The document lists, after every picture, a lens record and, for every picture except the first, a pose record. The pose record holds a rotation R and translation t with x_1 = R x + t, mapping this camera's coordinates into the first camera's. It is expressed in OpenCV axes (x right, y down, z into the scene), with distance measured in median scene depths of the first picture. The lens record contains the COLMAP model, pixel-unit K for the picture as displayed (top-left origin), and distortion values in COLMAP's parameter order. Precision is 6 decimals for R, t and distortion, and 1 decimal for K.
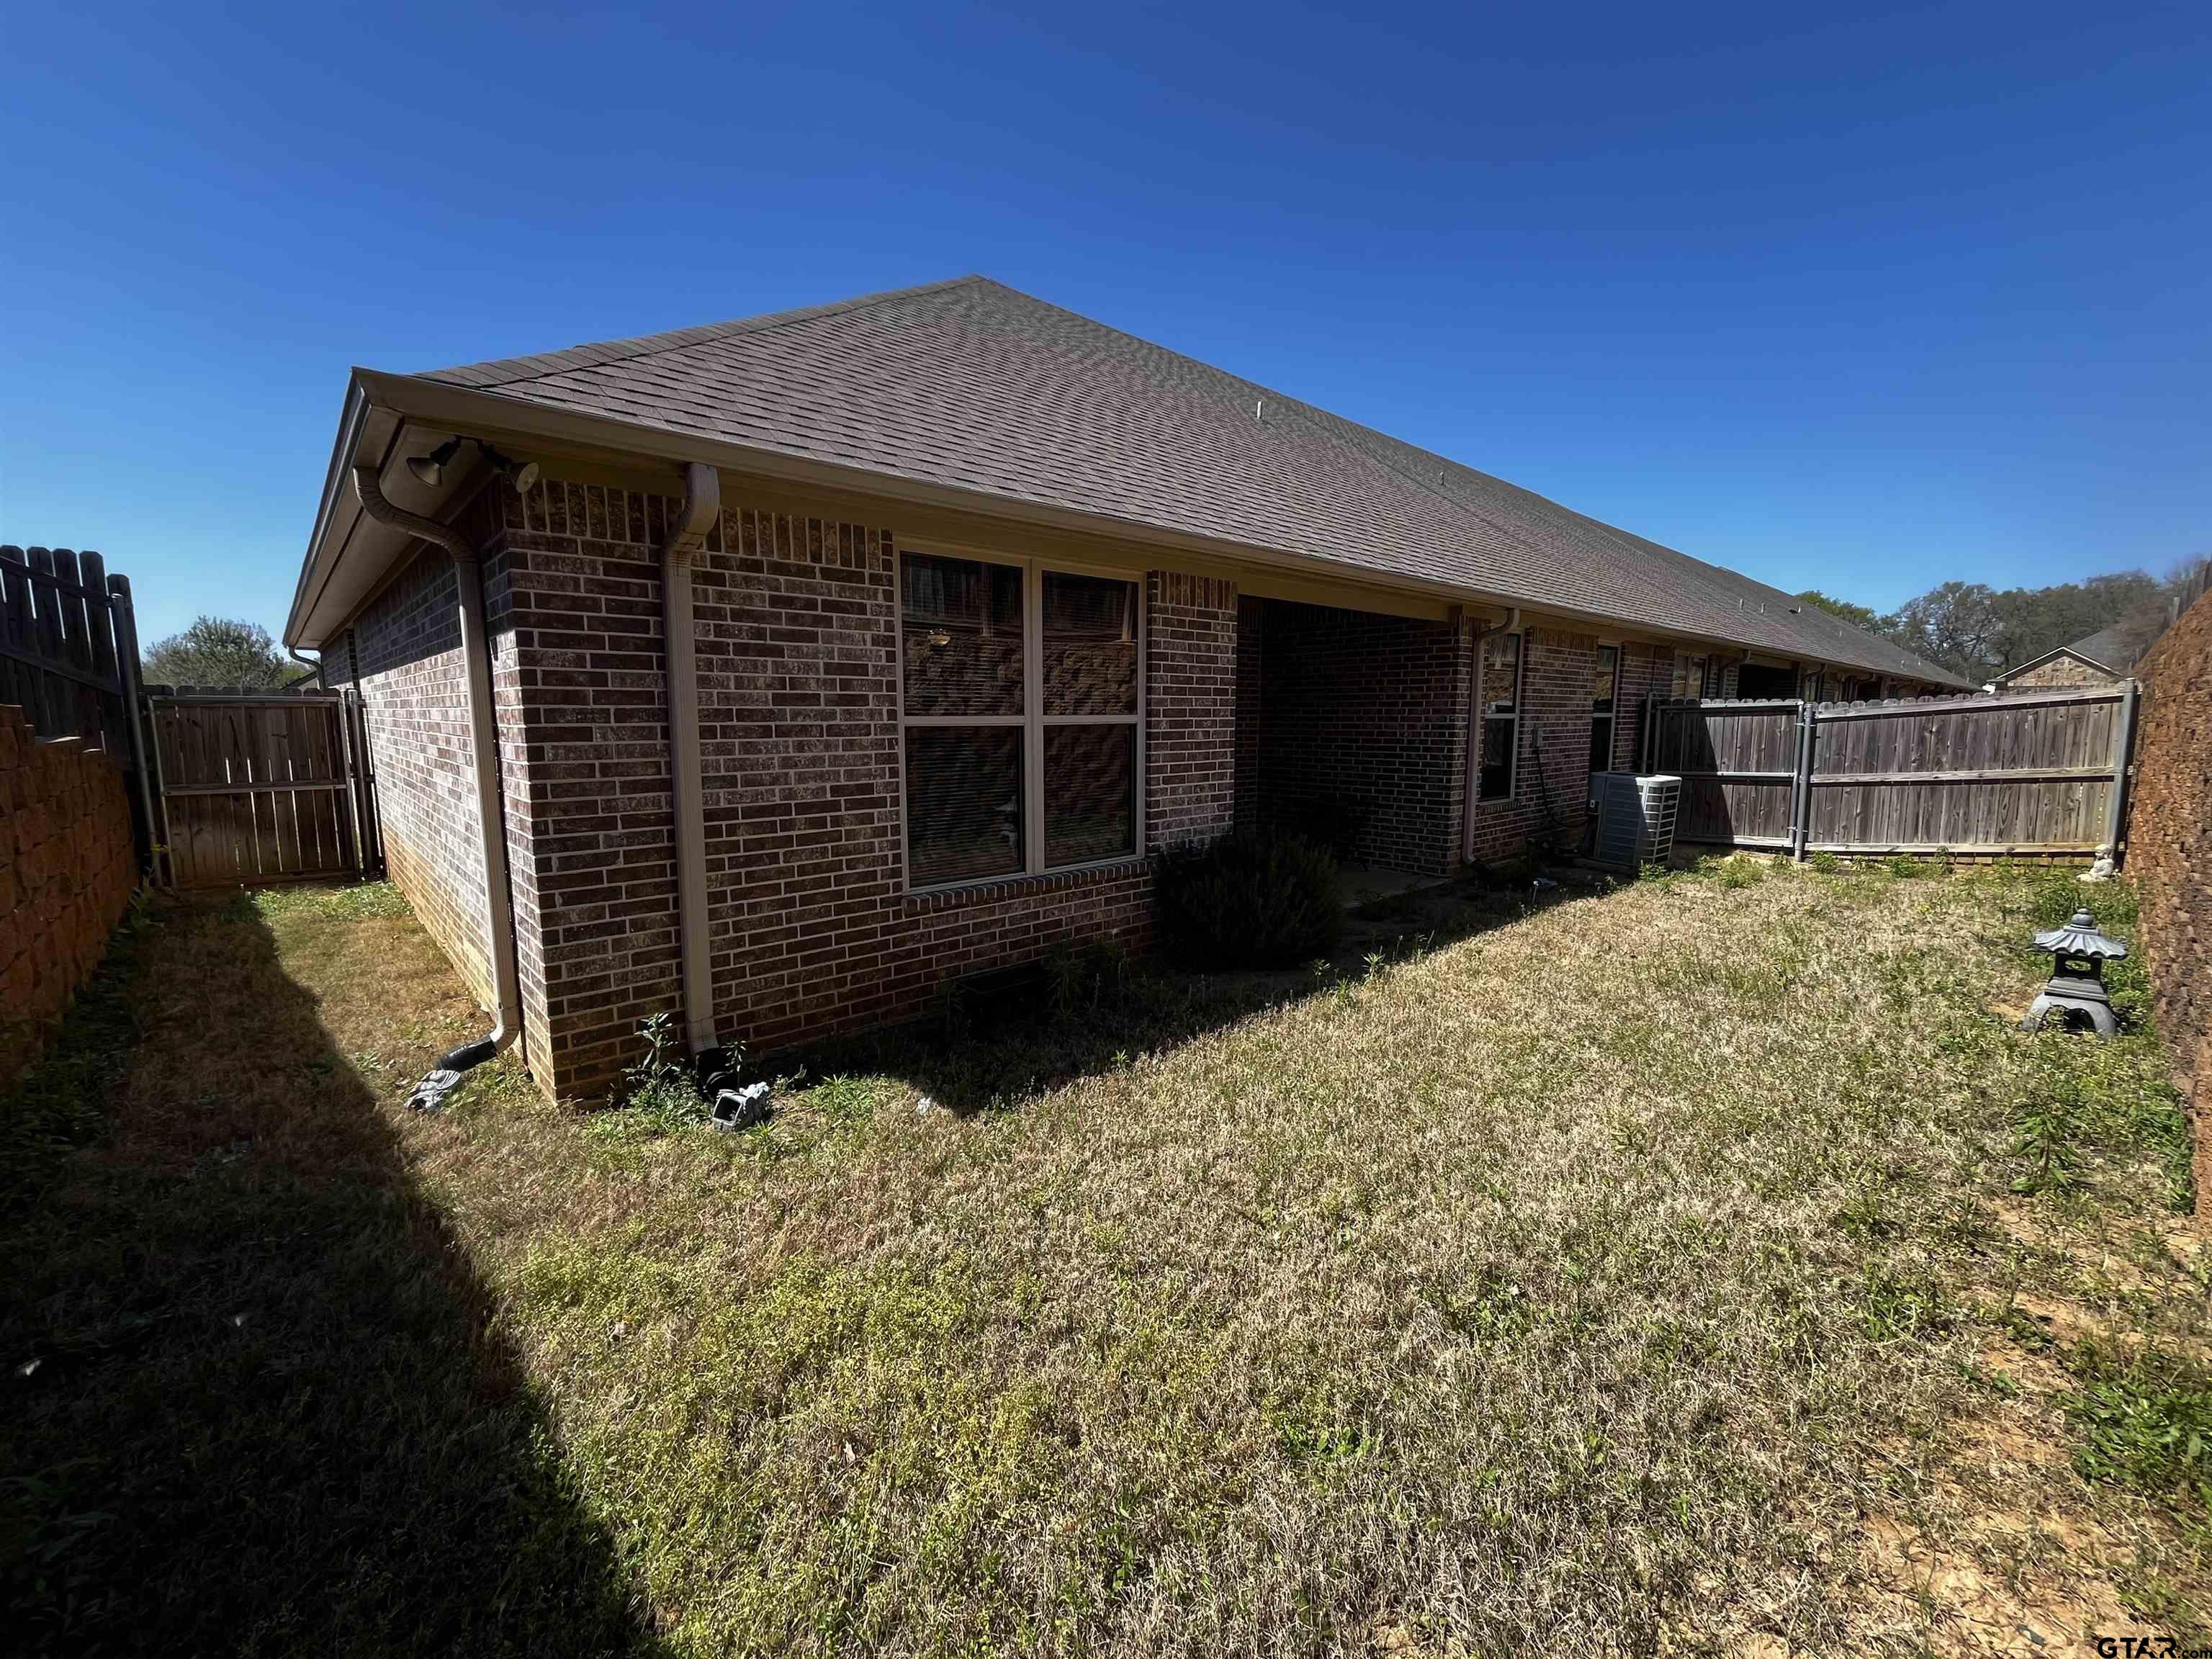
lens RADIAL K [[903.8, 0, 1105.1], [0, 903.8, 827.9], [0, 0, 1]] dist [-0.000831, -0.000242]
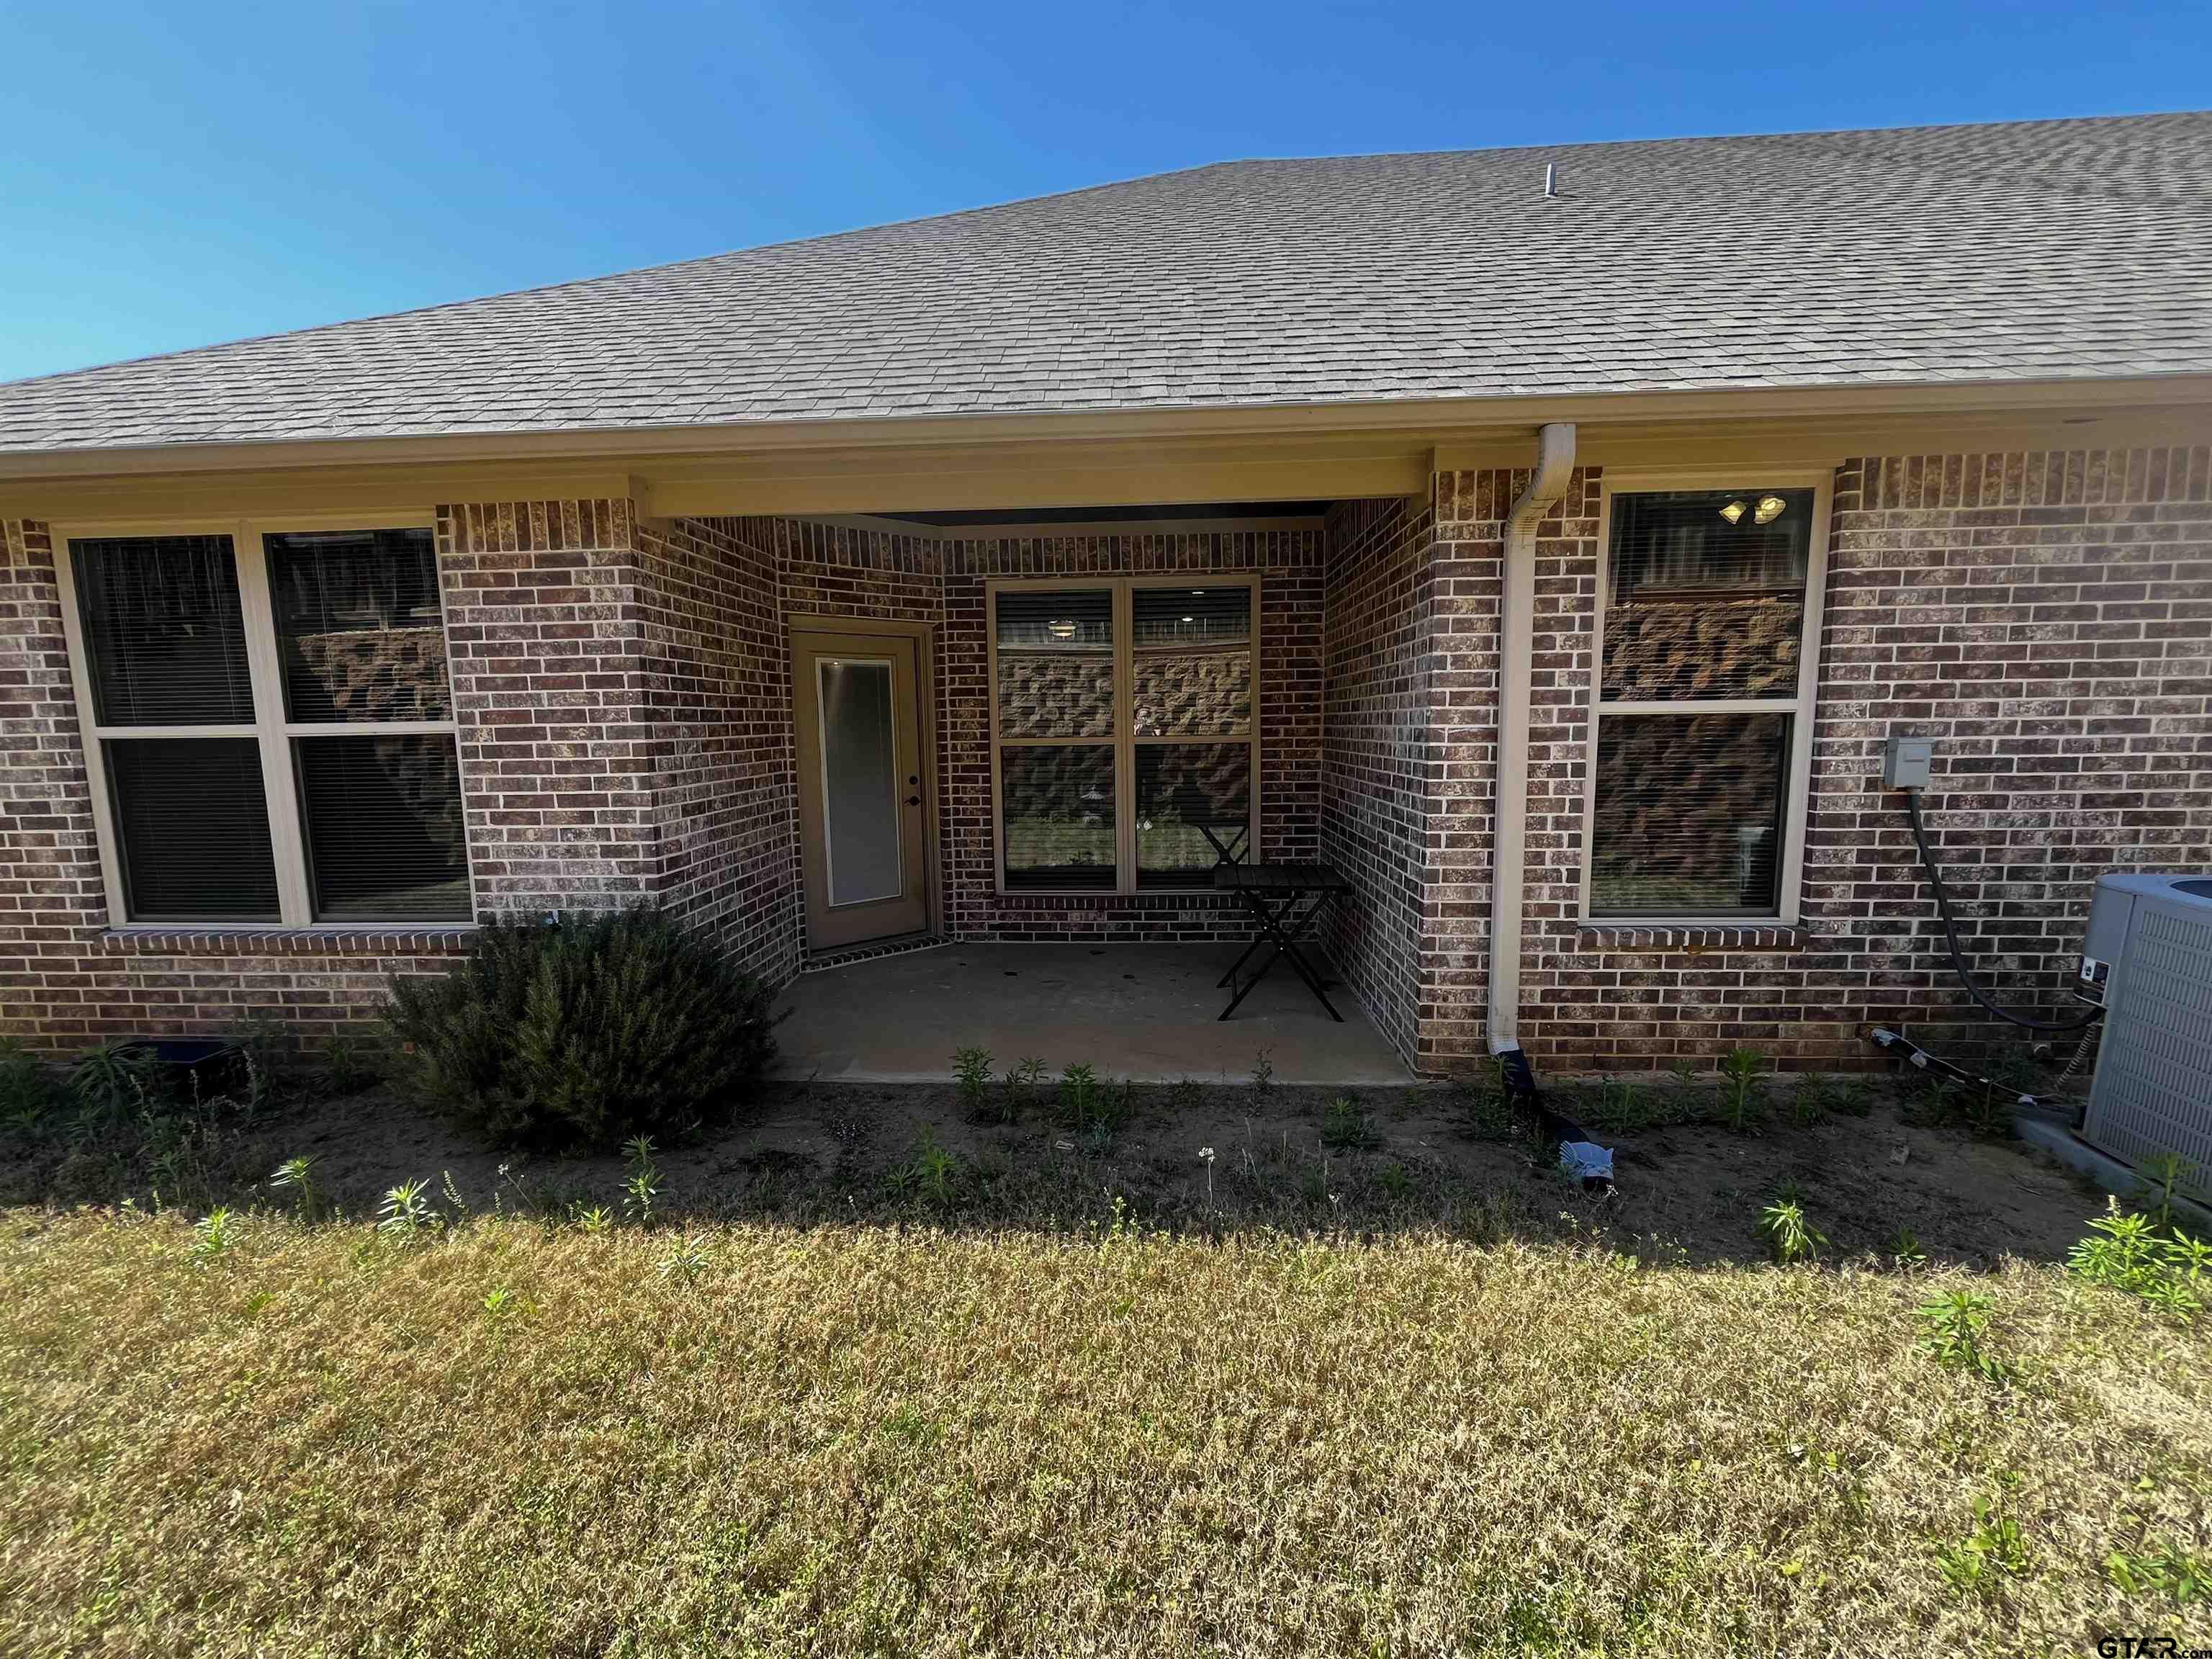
lens RADIAL K [[956.9, 0, 1105.5], [0, 956.9, 830.2], [0, 0, 1]] dist [0.004495, 0.000070]
pose [[0.683723, 0.082137, -0.725104, 0.889126], [-0.075411, 0.996278, 0.041746, -0.107219], [0.725834, 0.026138, 0.687373, 0.839880]]
